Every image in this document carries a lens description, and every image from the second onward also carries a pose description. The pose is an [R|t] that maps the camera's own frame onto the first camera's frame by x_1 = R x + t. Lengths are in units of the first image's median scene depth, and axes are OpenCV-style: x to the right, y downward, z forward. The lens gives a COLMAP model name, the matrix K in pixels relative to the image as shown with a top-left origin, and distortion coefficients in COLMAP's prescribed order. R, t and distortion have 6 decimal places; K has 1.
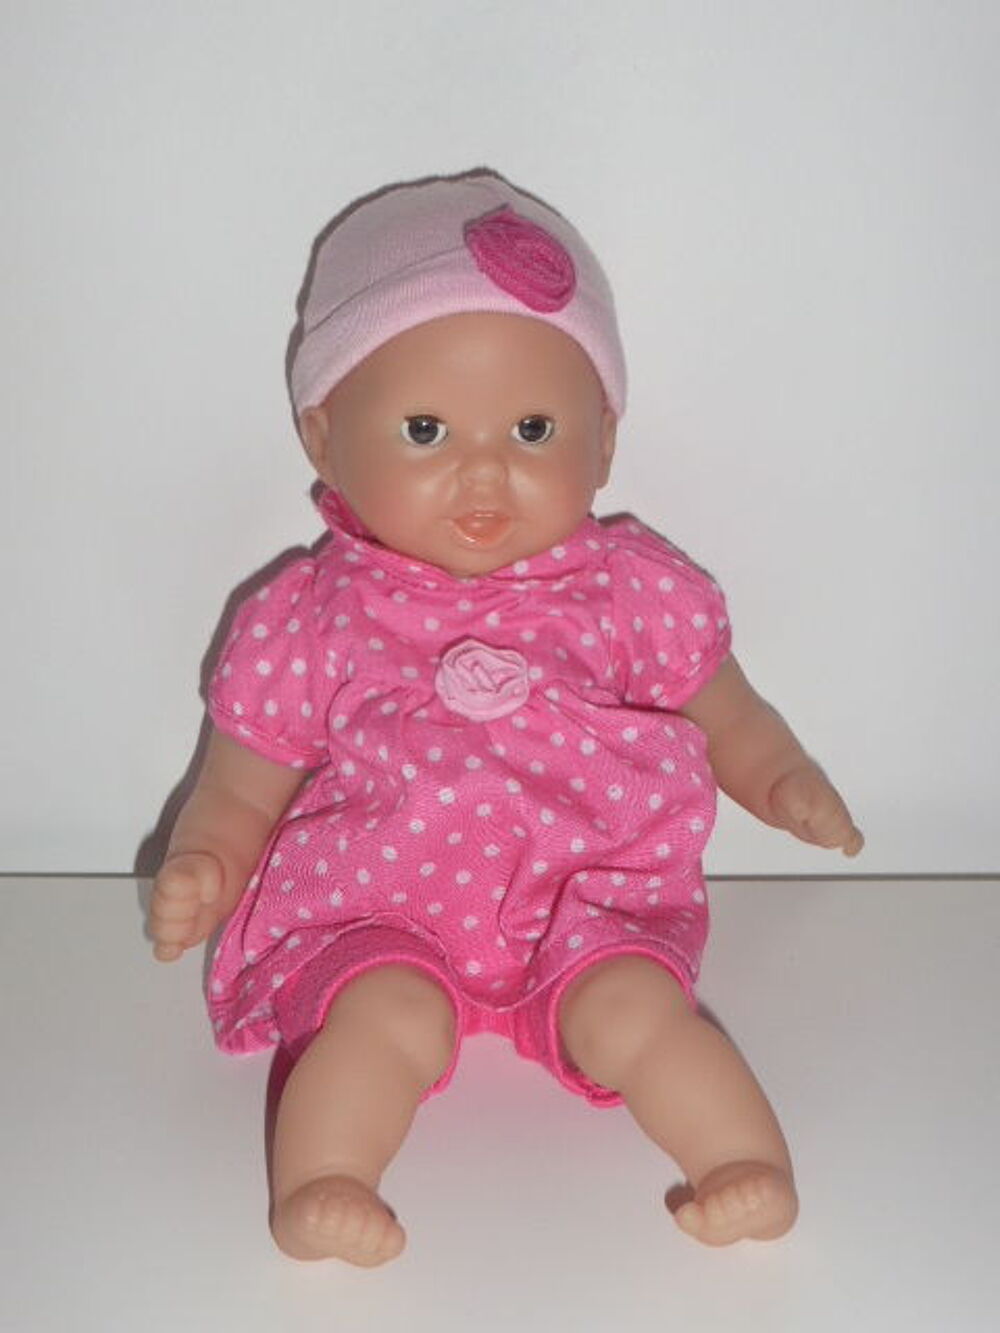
lens RADIAL K [[1775.6, 0, 500.0], [0, 1775.6, 666.5], [0, 0, 1]] dist [0.015257, 0.004425]
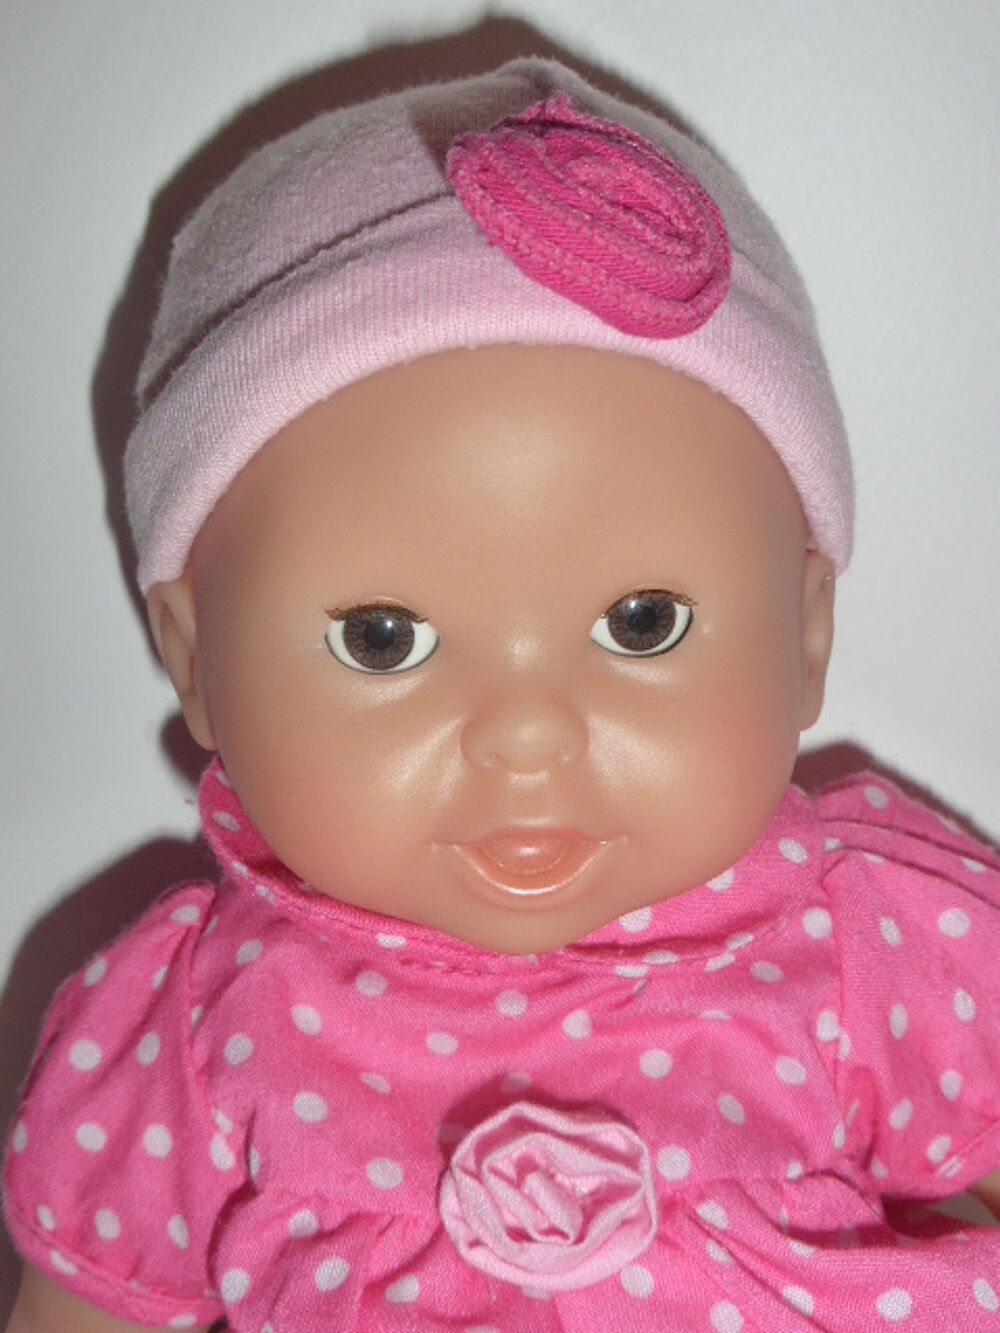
lens RADIAL K [[1808.0, 0, 500.0], [0, 1808.0, 666.5], [0, 0, 1]] dist [-0.131993, 0.016351]
pose [[0.994672, -0.034818, -0.097030, 0.024396], [0.029859, 0.998195, -0.052103, -0.096496], [0.098669, 0.048929, 0.993917, 0.543829]]
